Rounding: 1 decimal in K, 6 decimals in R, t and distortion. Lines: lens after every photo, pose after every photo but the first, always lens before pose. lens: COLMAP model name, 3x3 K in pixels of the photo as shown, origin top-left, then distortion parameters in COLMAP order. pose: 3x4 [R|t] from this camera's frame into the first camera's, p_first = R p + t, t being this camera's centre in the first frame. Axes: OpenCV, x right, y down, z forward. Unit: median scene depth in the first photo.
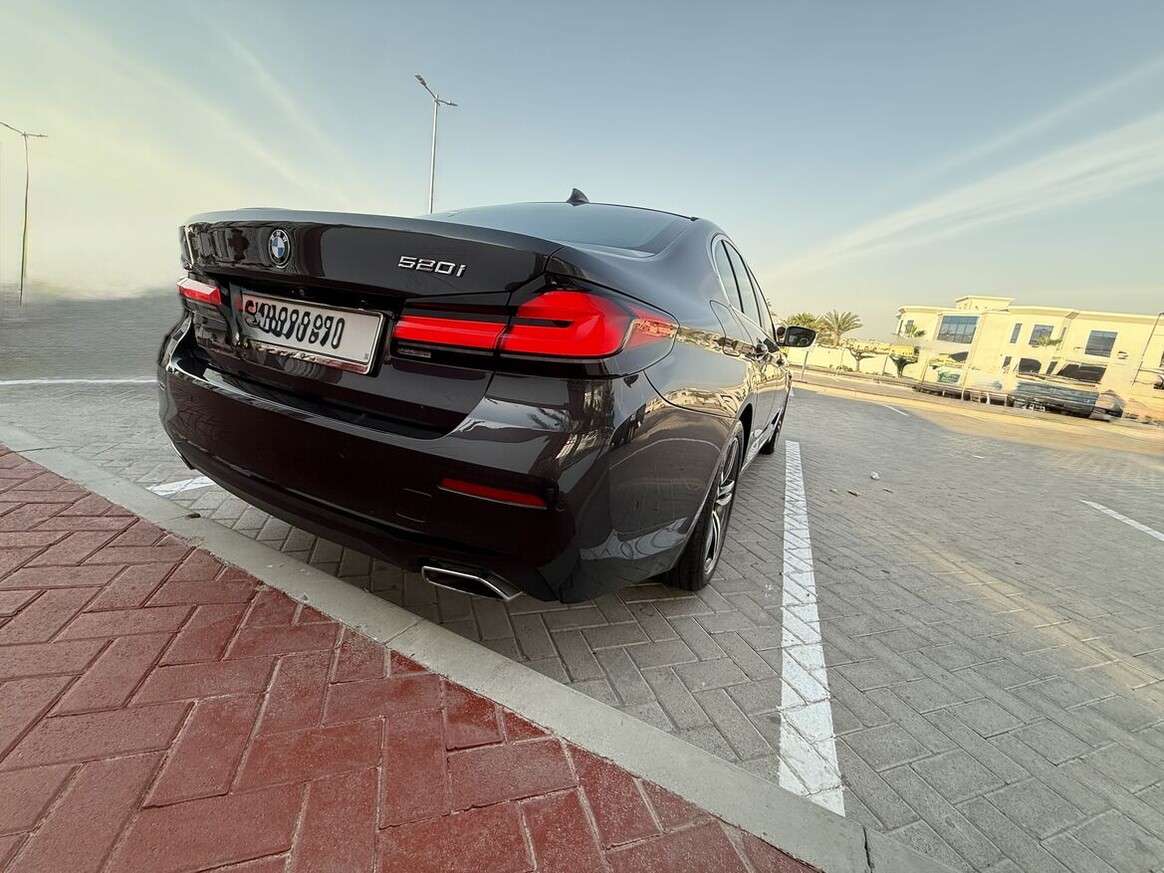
lens RADIAL K [[467.8, 0, 583.2], [0, 467.8, 438.4], [0, 0, 1]] dist [-0.000789, -0.000054]
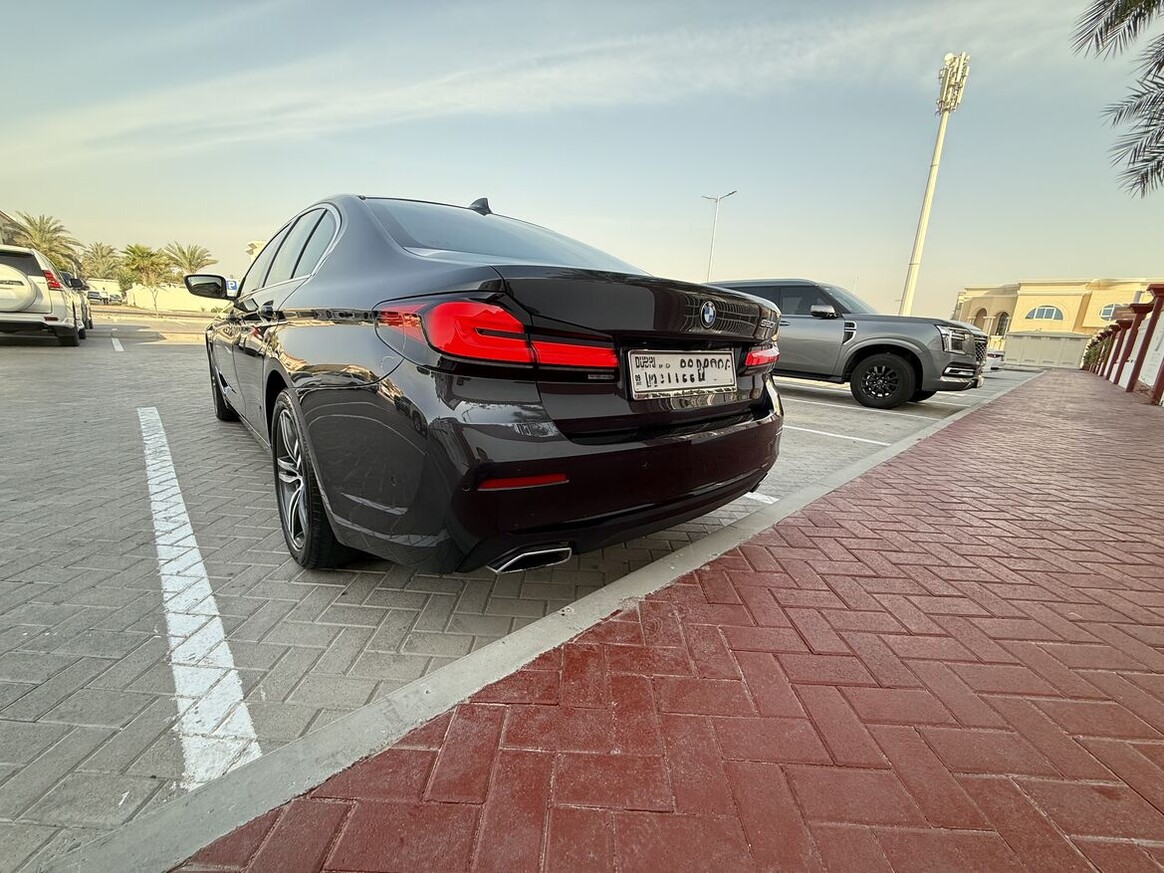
lens RADIAL K [[470.0, 0, 582.0], [0, 470.0, 436.0], [0, 0, 1]] dist [0.004448, 0.000153]
pose [[0.357655, -0.324574, 0.875634, -1.546423], [0.211293, 0.941466, 0.262673, -0.384048], [-0.909636, 0.091069, 0.405300, 0.614586]]
